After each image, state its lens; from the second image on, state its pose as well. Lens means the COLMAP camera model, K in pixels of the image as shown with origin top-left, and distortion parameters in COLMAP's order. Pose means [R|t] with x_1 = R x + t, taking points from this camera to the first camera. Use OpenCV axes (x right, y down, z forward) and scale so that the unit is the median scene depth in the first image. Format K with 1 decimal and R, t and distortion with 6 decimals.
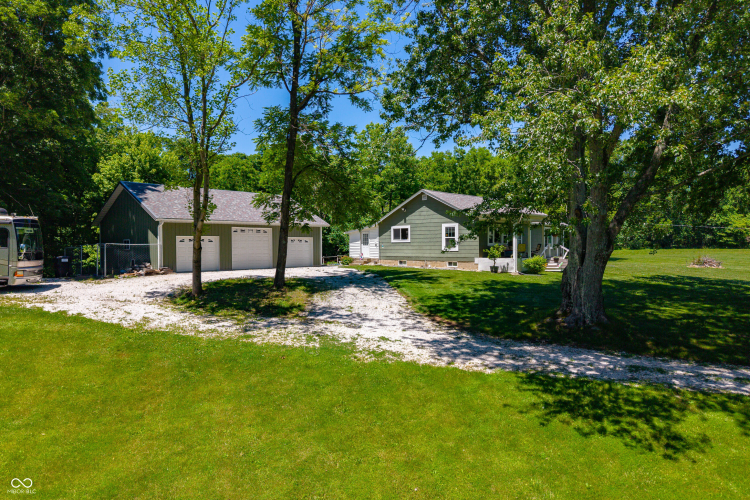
lens RADIAL K [[500.9, 0, 377.1], [0, 500.9, 249.0], [0, 0, 1]] dist [0.012004, 0.000566]
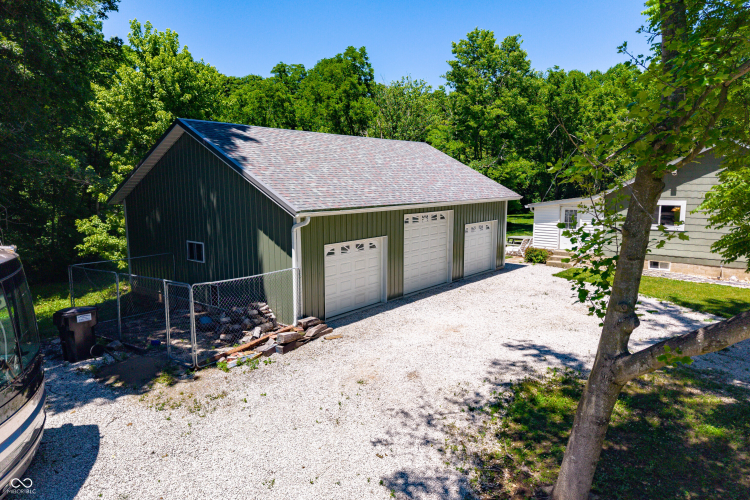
lens RADIAL K [[500.9, 0, 372.2], [0, 500.9, 251.1], [0, 0, 1]] dist [0.012004, 0.000566]
pose [[0.998812, -0.004278, 0.048535, -0.255954], [-0.002371, 0.990690, 0.136114, -0.056060], [-0.048665, -0.136068, 0.989504, 0.371710]]
